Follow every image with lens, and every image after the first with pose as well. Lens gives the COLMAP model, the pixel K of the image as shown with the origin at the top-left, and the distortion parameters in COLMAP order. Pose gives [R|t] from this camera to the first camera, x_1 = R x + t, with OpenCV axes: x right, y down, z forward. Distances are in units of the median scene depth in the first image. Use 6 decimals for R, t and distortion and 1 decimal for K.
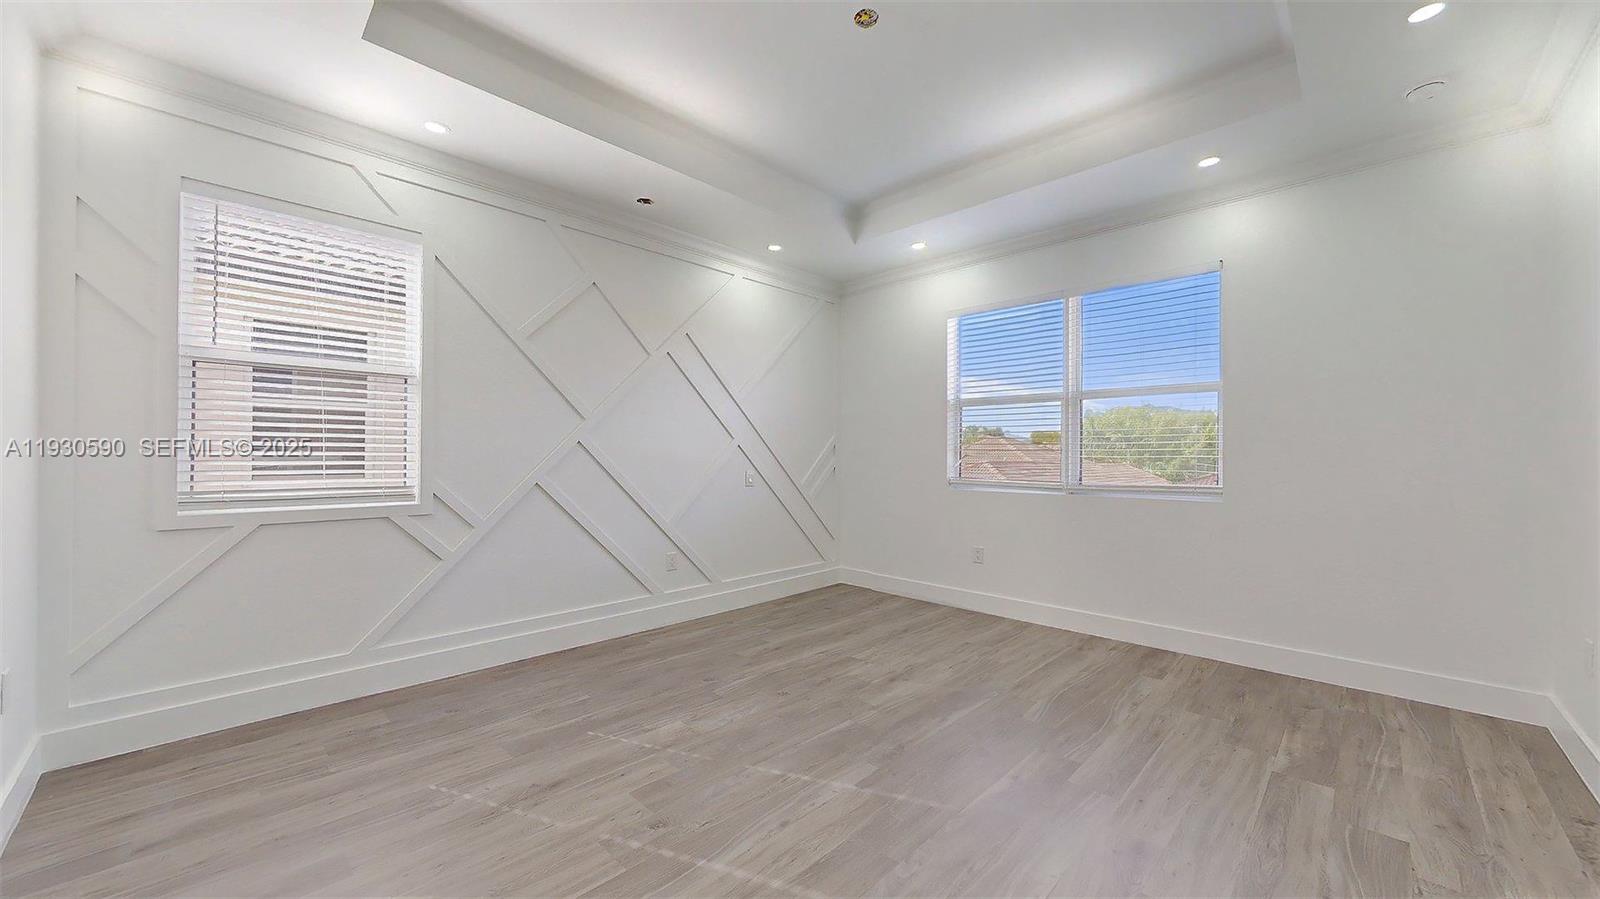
lens RADIAL K [[586.4, 0, 803.5], [0, 586.4, 452.9], [0, 0, 1]] dist [0.001677, 0.000157]
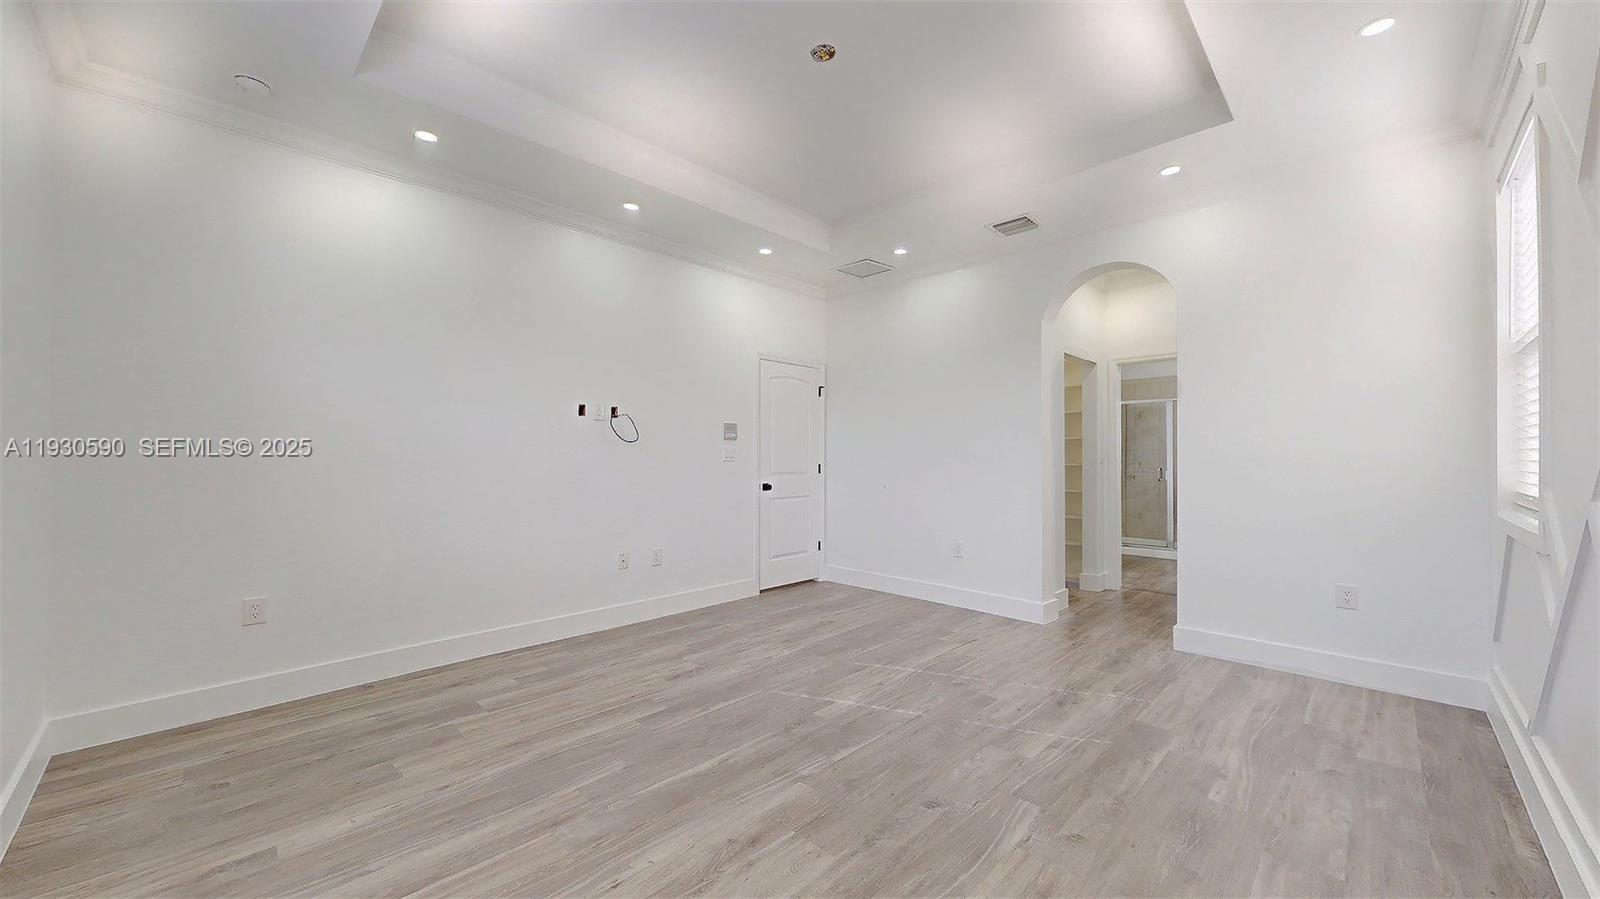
lens RADIAL K [[586.4, 0, 803.5], [0, 586.4, 452.9], [0, 0, 1]] dist [0.001677, 0.000157]
pose [[-0.999984, -0.004899, 0.002925, 0.131715], [-0.004959, 0.999769, -0.020907, 0.025949], [-0.002822, -0.020921, -0.999777, 1.967150]]
